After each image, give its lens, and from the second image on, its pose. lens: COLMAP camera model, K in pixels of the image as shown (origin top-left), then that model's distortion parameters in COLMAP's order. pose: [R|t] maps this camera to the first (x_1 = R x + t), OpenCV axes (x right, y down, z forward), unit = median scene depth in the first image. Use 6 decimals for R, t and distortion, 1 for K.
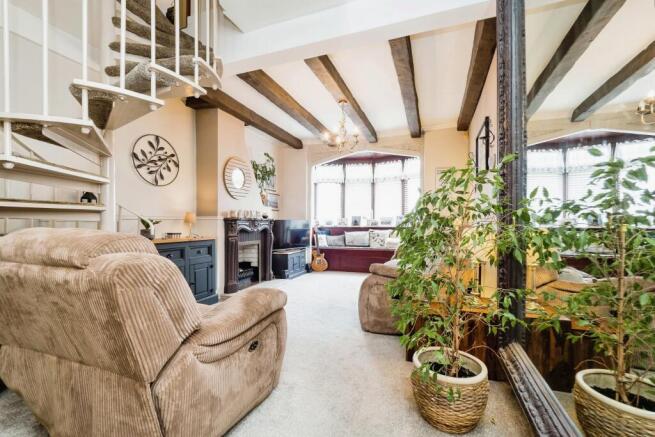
lens RADIAL K [[280.3, 0, 323.9], [0, 280.3, 221.7], [0, 0, 1]] dist [-0.015909, 0.000341]
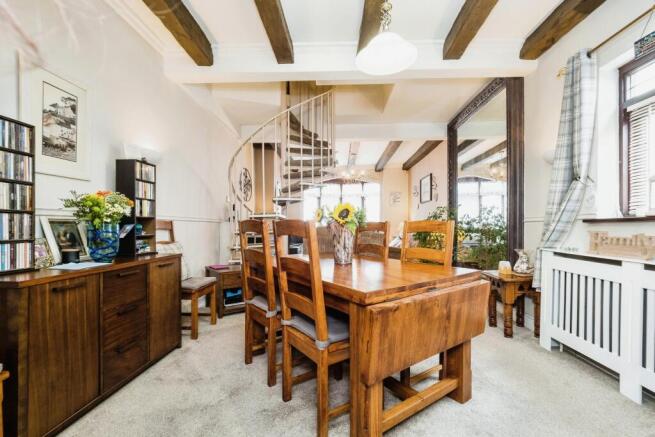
lens RADIAL K [[280.3, 0, 323.9], [0, 280.3, 221.7], [0, 0, 1]] dist [-0.015909, 0.000341]
pose [[0.944958, -0.000168, 0.327191, -0.424530], [0.005972, 0.999842, -0.016733, 0.009852], [-0.327136, 0.017766, 0.944810, -0.368272]]
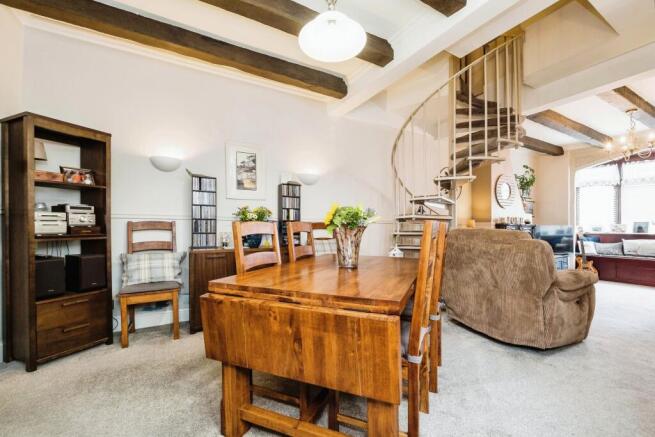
lens RADIAL K [[280.3, 0, 323.9], [0, 280.3, 221.7], [0, 0, 1]] dist [-0.015909, 0.000341]
pose [[0.762132, -0.002914, -0.647415, -0.091747], [-0.011039, 0.999786, -0.017495, 0.006457], [0.647327, 0.020481, 0.761937, -0.317150]]
